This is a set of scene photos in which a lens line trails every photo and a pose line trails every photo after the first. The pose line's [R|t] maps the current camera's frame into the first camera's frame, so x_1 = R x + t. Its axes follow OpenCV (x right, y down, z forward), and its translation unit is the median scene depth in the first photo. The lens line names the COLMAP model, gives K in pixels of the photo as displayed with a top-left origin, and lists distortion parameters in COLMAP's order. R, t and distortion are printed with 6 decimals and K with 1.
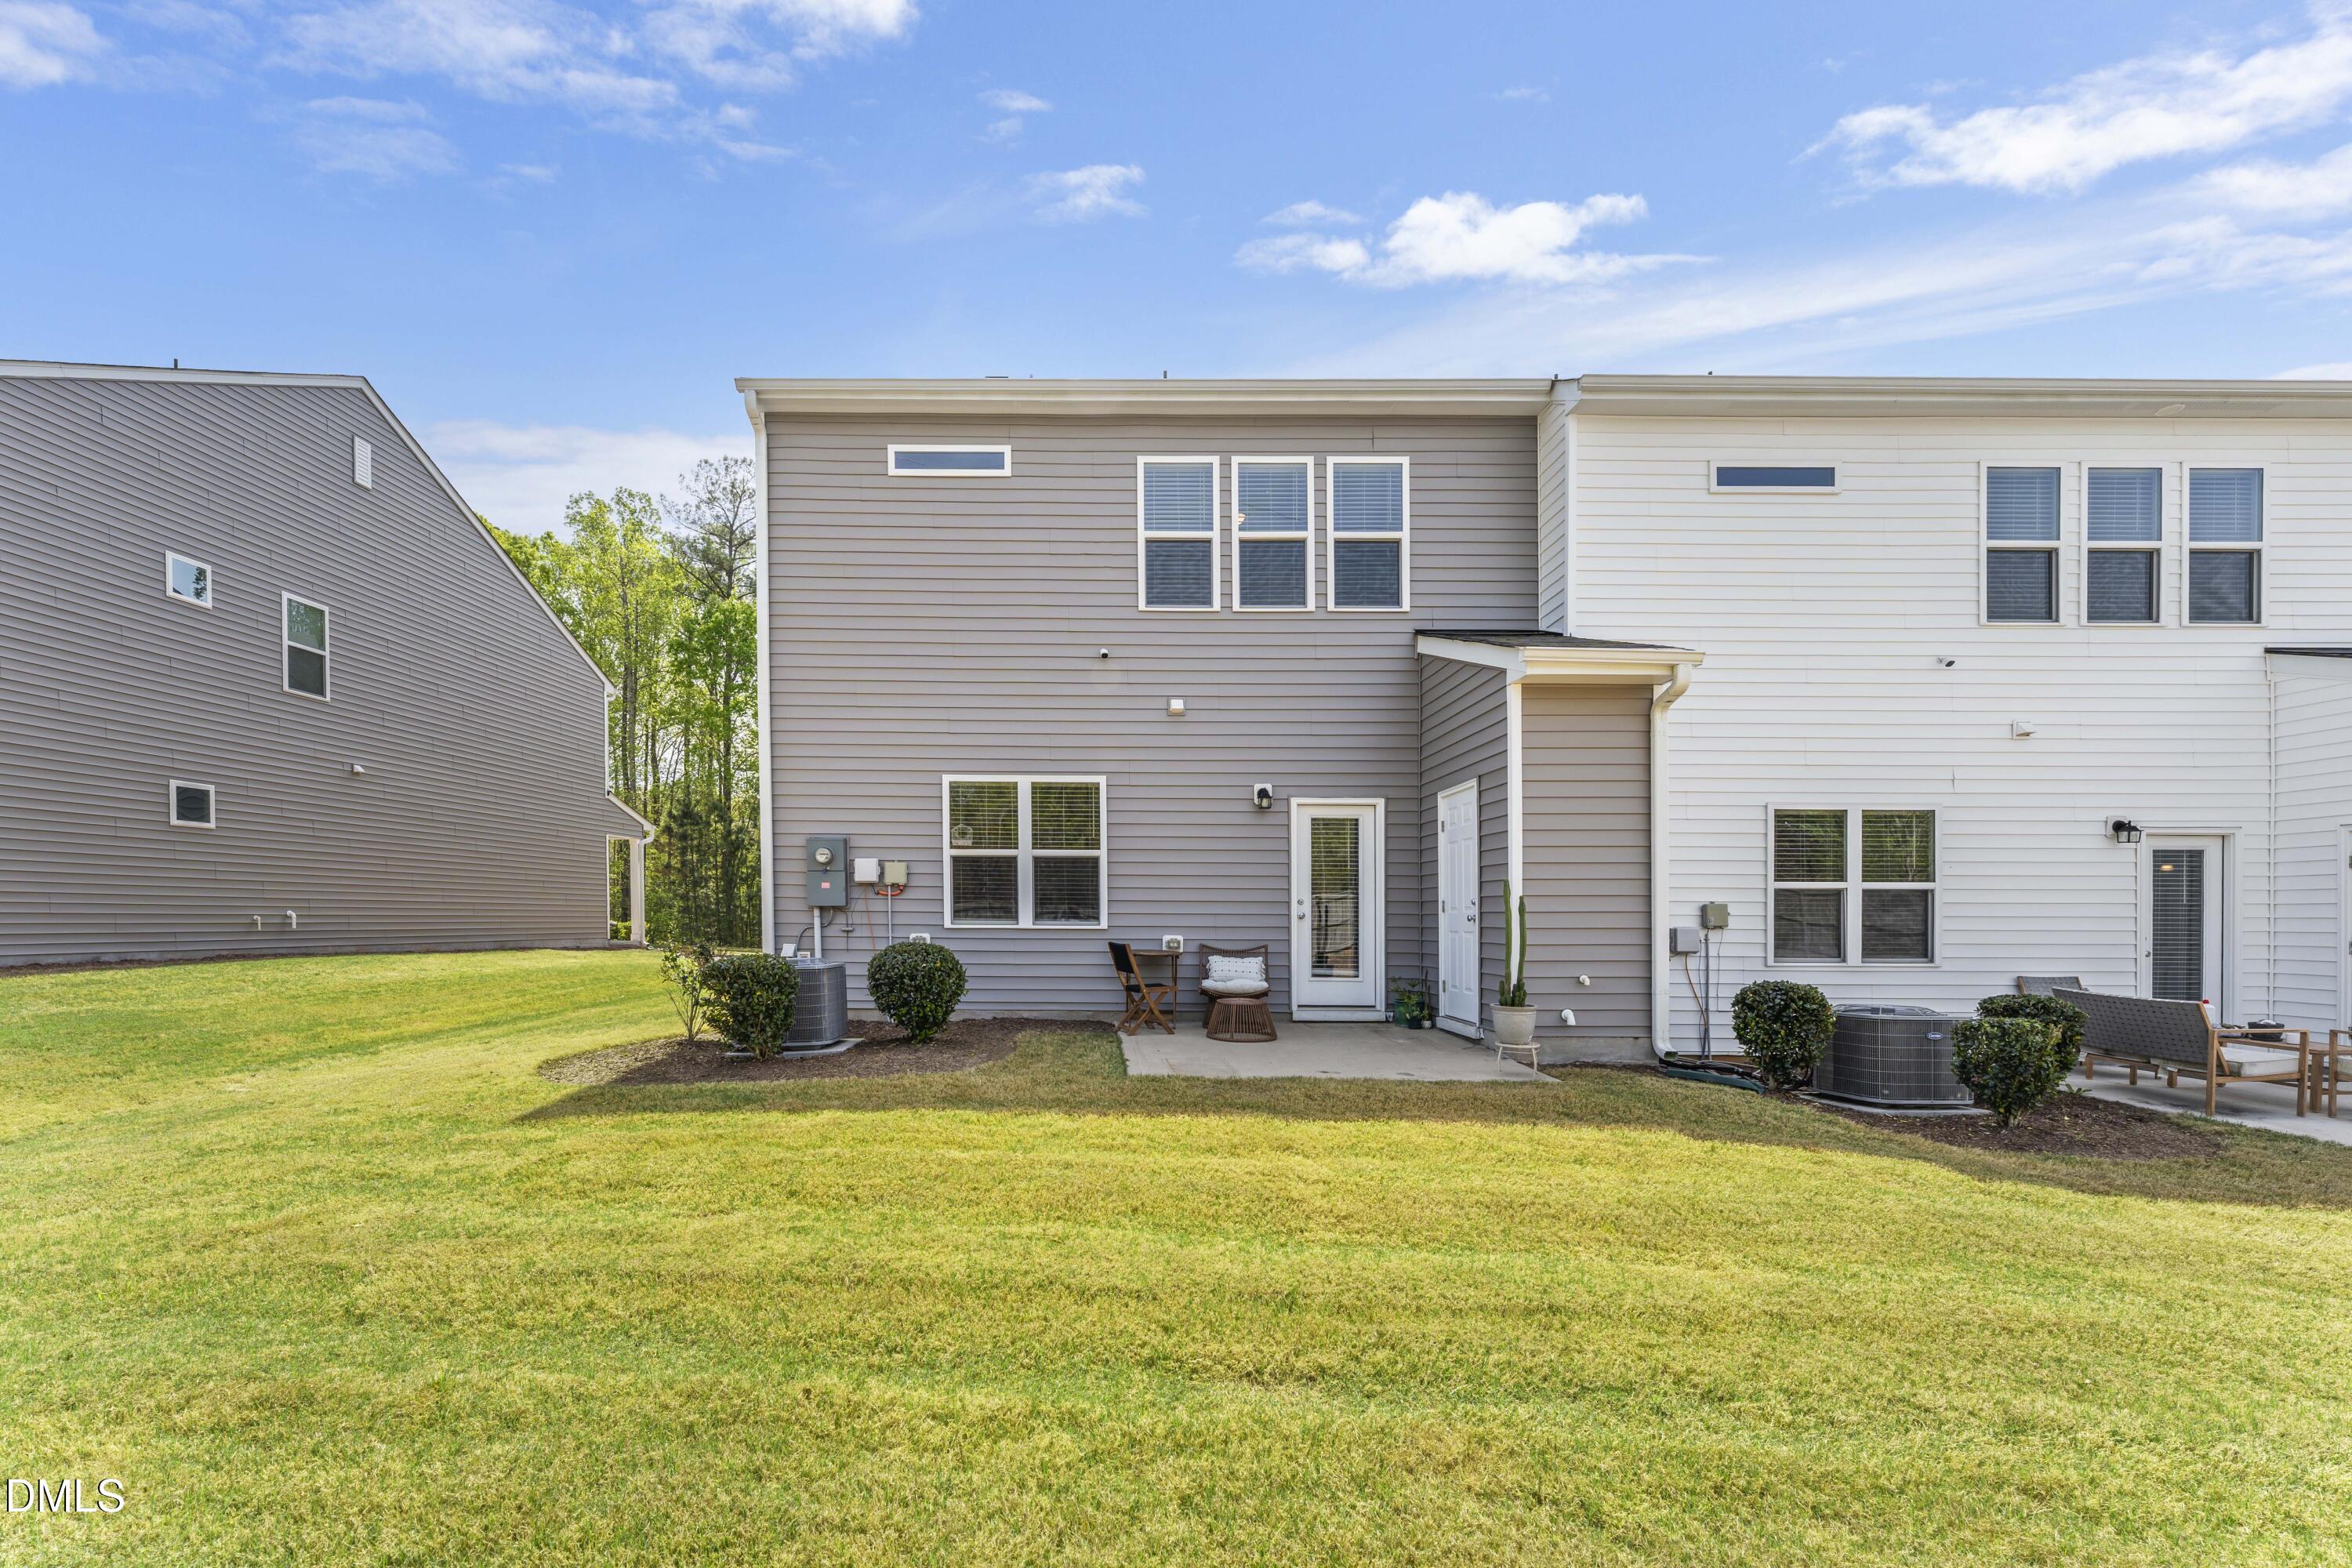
lens RADIAL K [[1028.0, 0, 1178.6], [0, 1028.0, 938.3], [0, 0, 1]] dist [0.000107, -0.000031]
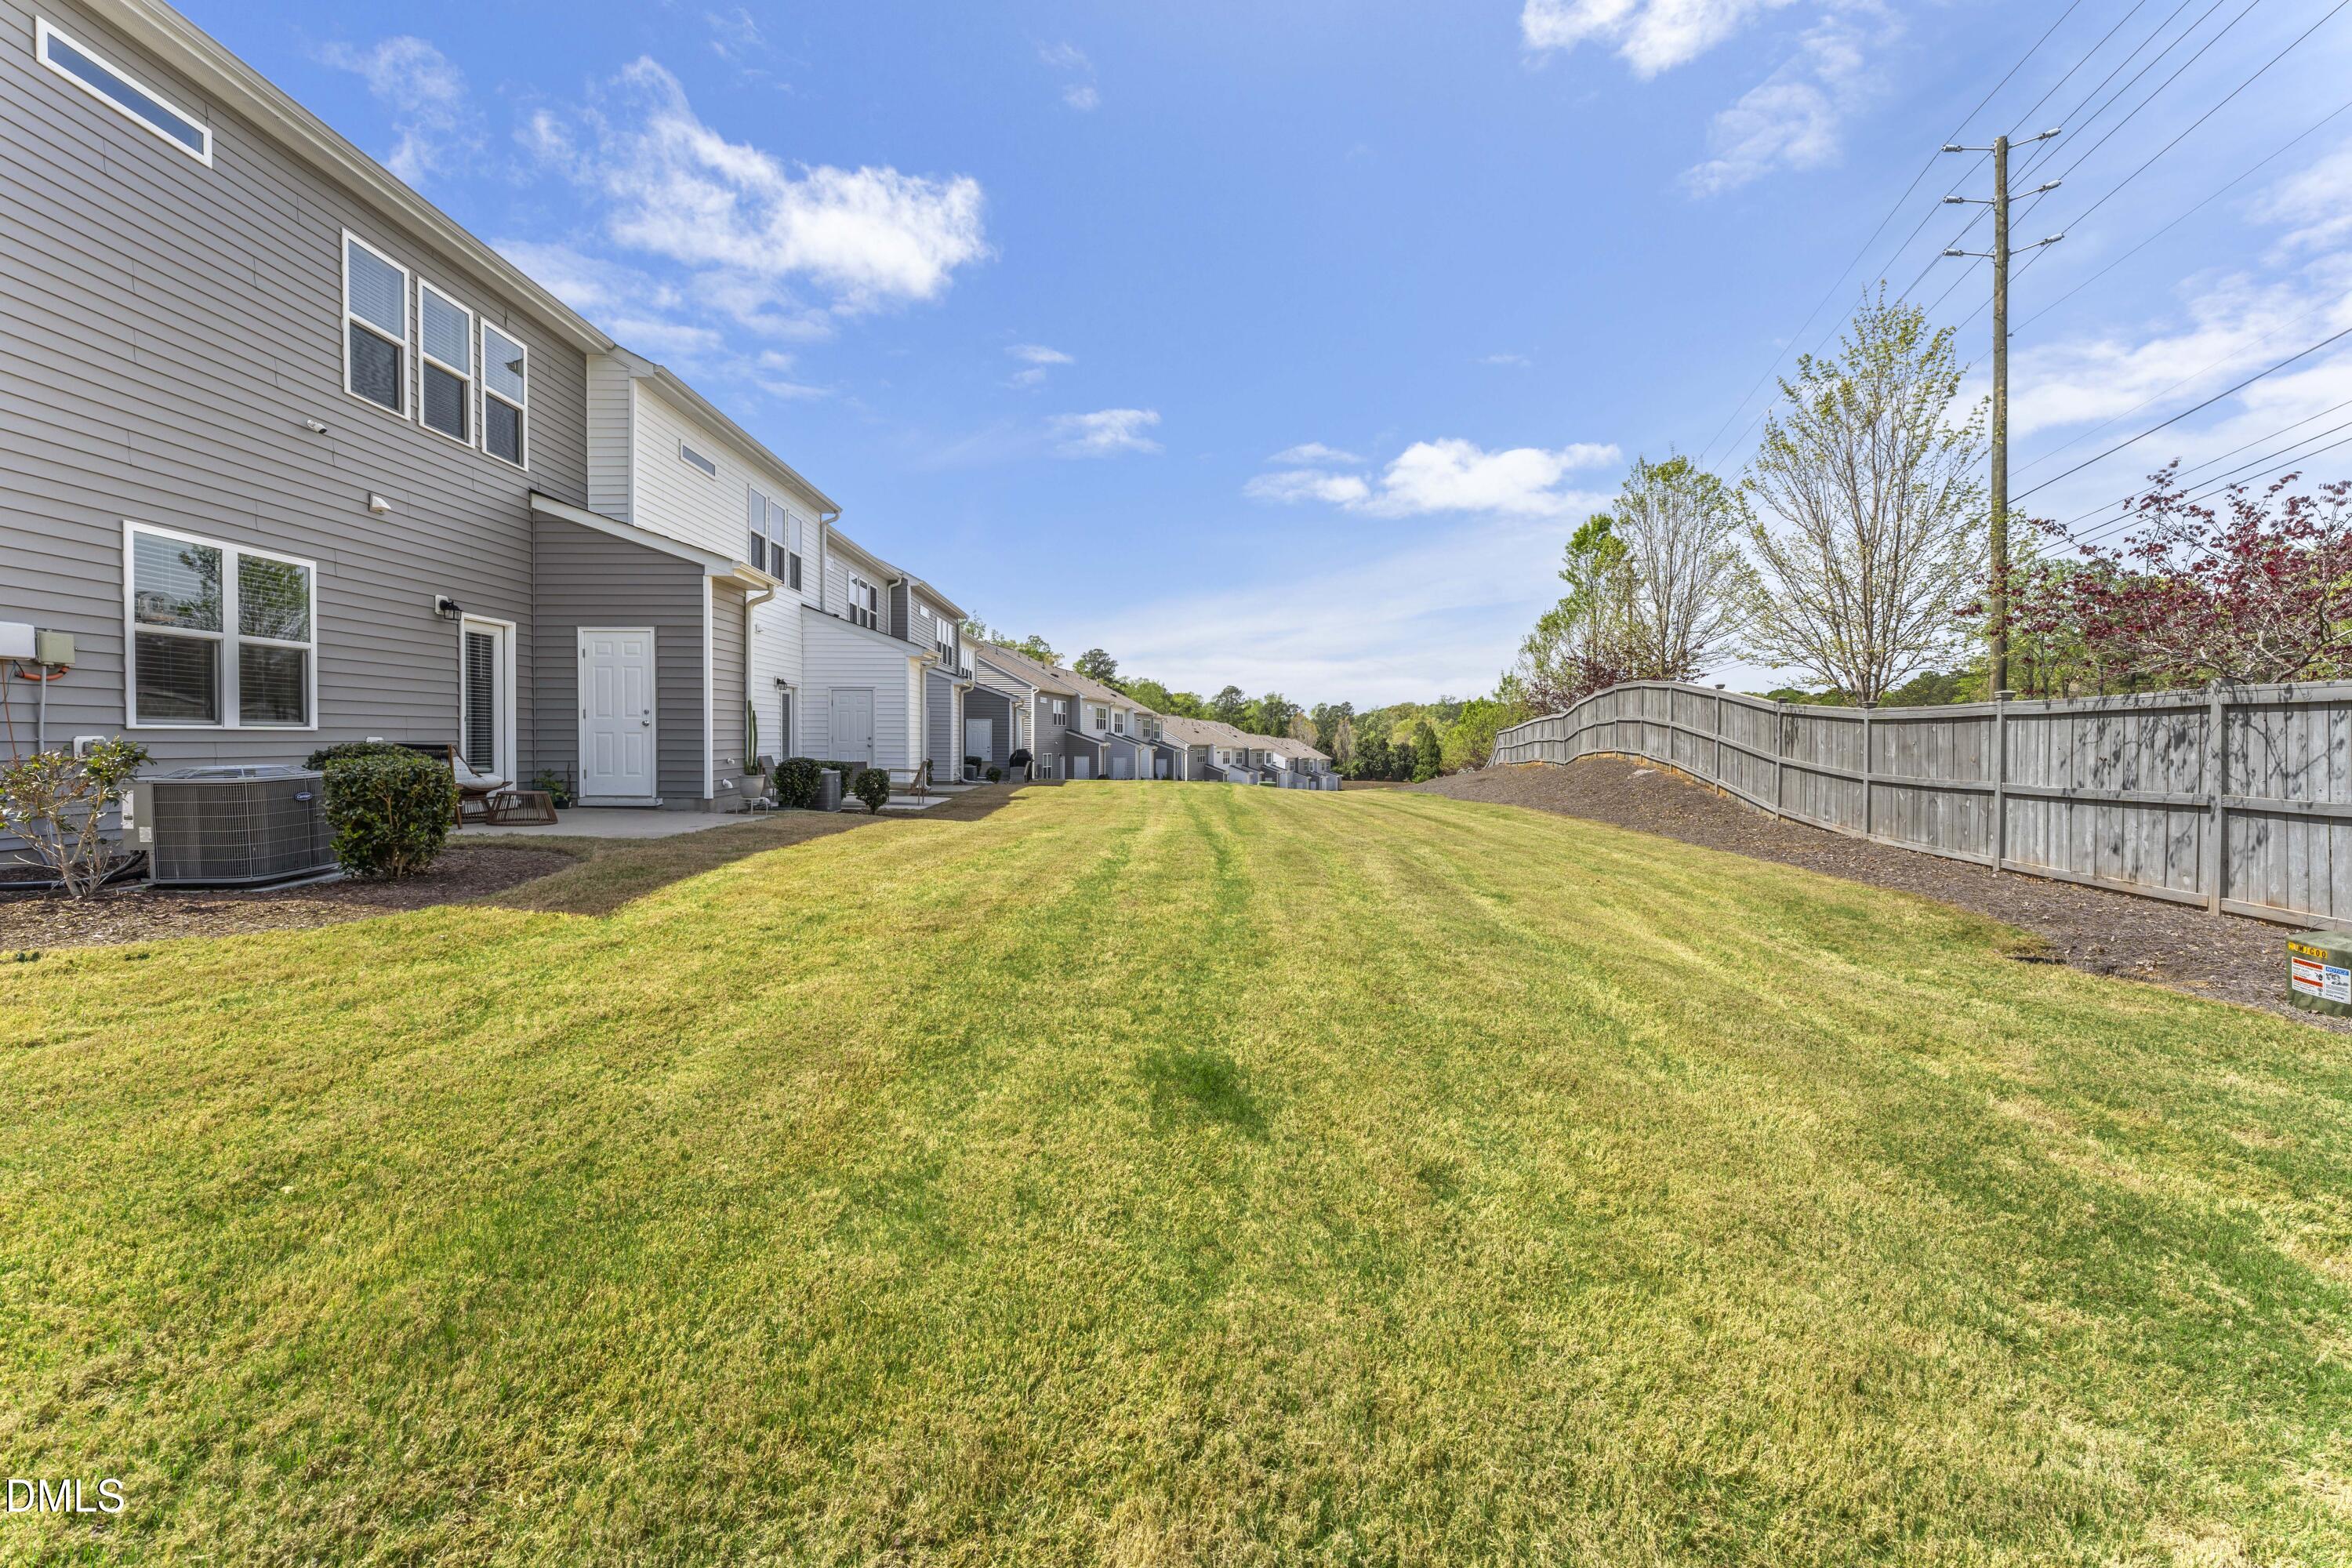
lens RADIAL K [[999.6, 0, 1173.7], [0, 999.6, 753.1], [0, 0, 1]] dist [0.000293, 0.000049]
pose [[-0.056988, -0.018375, 0.998206, -1.006587], [0.015979, 0.999686, 0.019314, 0.005885], [-0.998247, 0.017051, -0.056676, 0.300874]]
